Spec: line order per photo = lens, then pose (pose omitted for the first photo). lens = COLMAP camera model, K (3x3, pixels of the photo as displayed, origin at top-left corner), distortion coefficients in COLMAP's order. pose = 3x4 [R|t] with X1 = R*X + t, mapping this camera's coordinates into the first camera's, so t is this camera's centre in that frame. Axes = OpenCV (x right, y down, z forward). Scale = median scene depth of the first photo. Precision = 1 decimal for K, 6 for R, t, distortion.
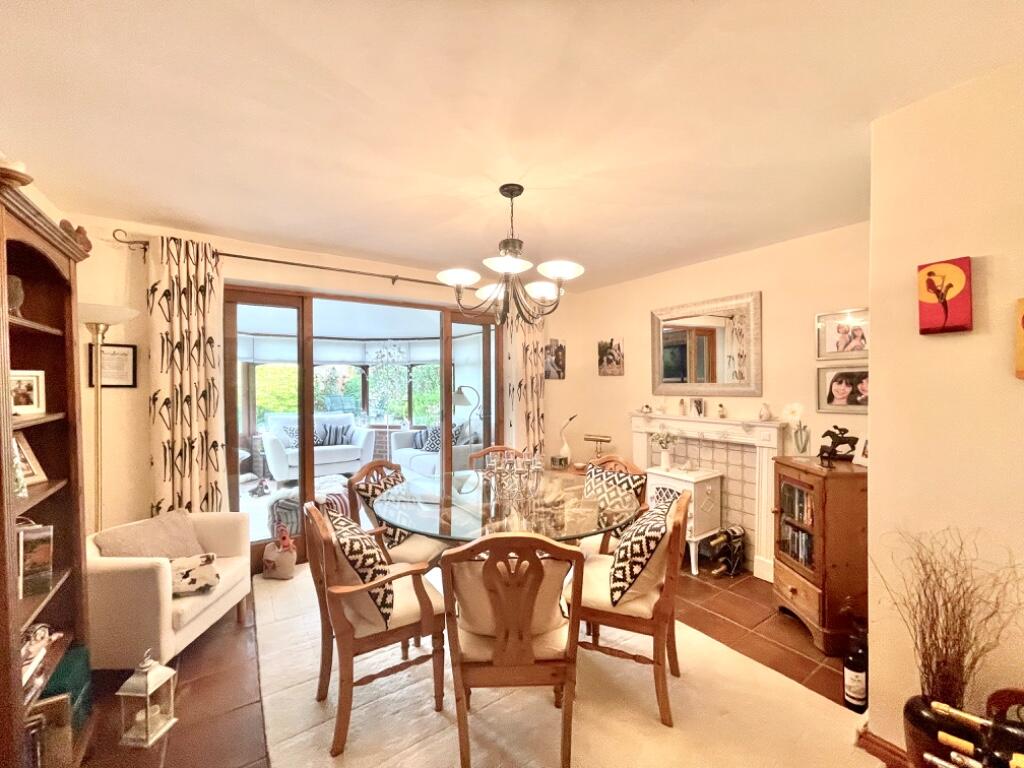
lens RADIAL K [[411.6, 0, 508.7], [0, 411.6, 383.3], [0, 0, 1]] dist [-0.000226, -0.000003]
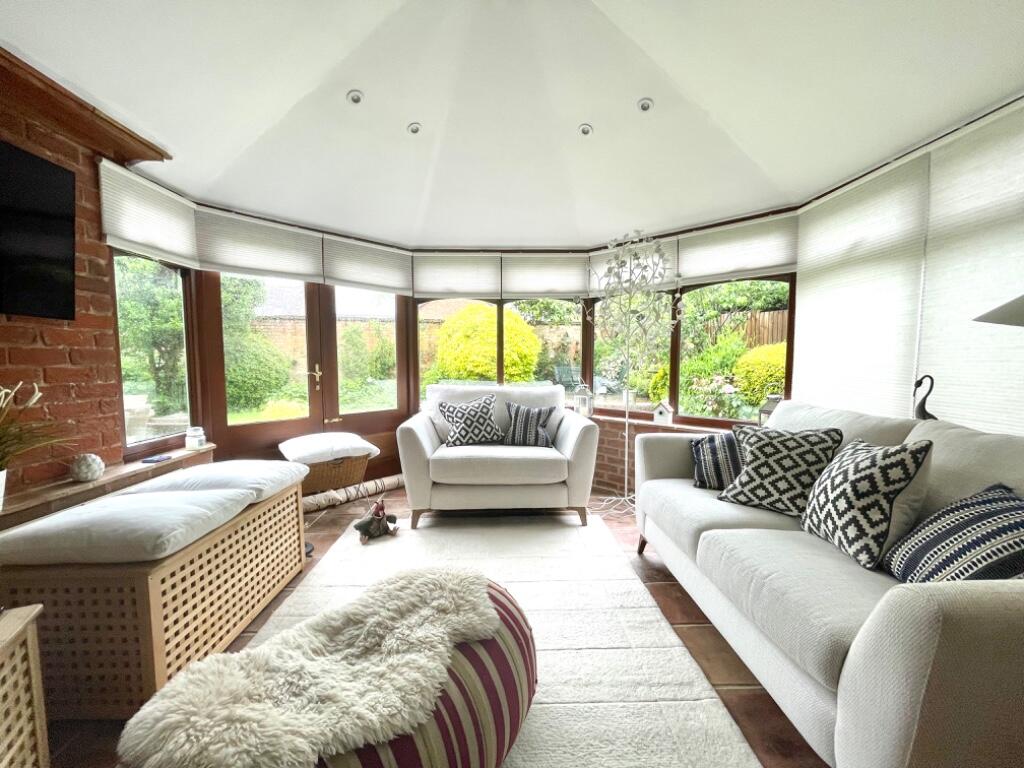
lens RADIAL K [[411.6, 0, 508.6], [0, 411.6, 386.3], [0, 0, 1]] dist [-0.000226, -0.000003]
pose [[0.842654, 0.041638, -0.536843, -0.143485], [-0.005575, 0.997627, 0.068627, 0.035709], [0.538426, -0.054835, 0.840887, 0.488556]]
